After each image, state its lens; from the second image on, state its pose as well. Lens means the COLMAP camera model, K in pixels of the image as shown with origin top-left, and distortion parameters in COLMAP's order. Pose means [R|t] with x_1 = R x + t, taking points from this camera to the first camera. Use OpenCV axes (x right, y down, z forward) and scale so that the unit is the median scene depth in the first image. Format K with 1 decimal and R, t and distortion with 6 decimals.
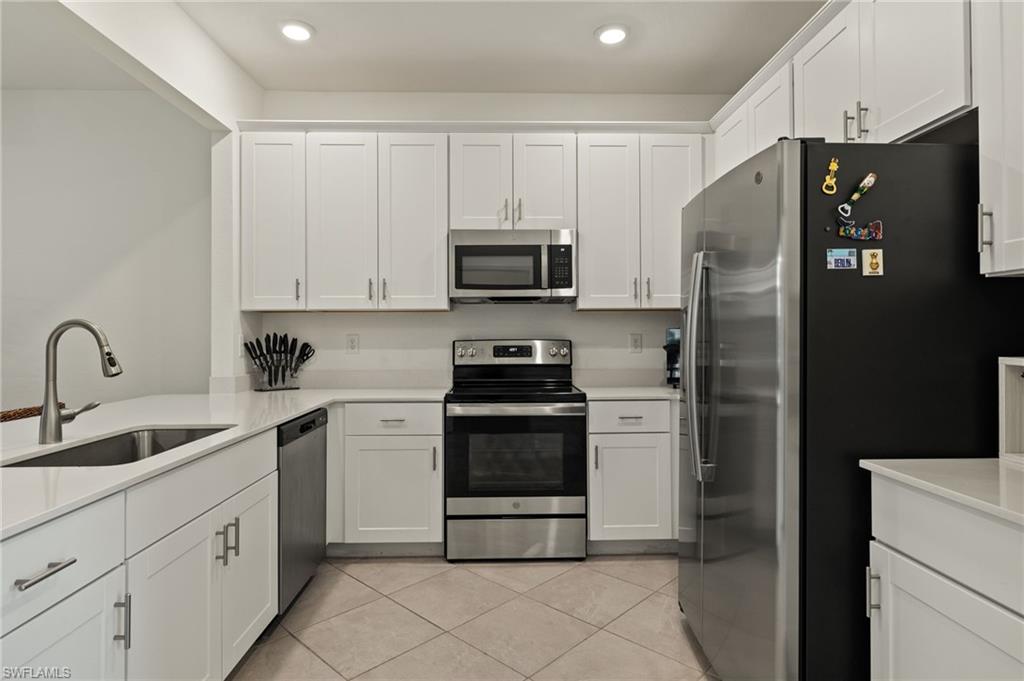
lens RADIAL K [[563.7, 0, 514.2], [0, 563.7, 328.3], [0, 0, 1]] dist [-0.001227, -0.000279]
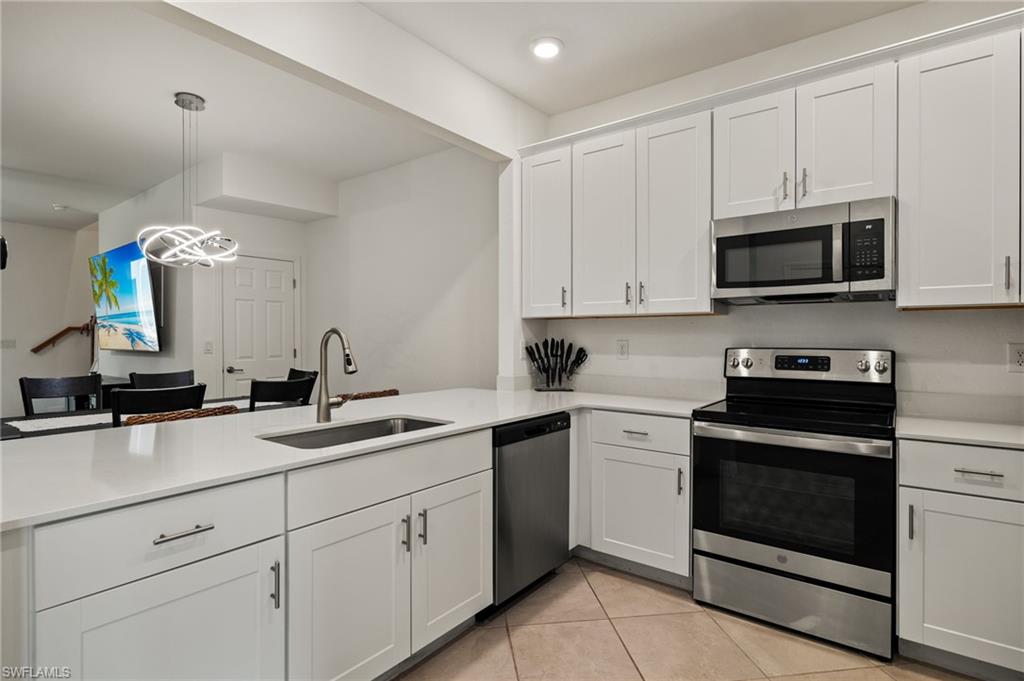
lens RADIAL K [[511.4, 0, 512.0], [0, 511.4, 340.5], [0, 0, 1]] dist [-0.004838, -0.000239]
pose [[0.777670, 0.009504, -0.628601, 0.146607], [-0.000046, 0.999887, 0.015060, -0.002136], [0.628673, -0.011682, 0.777582, 0.198729]]
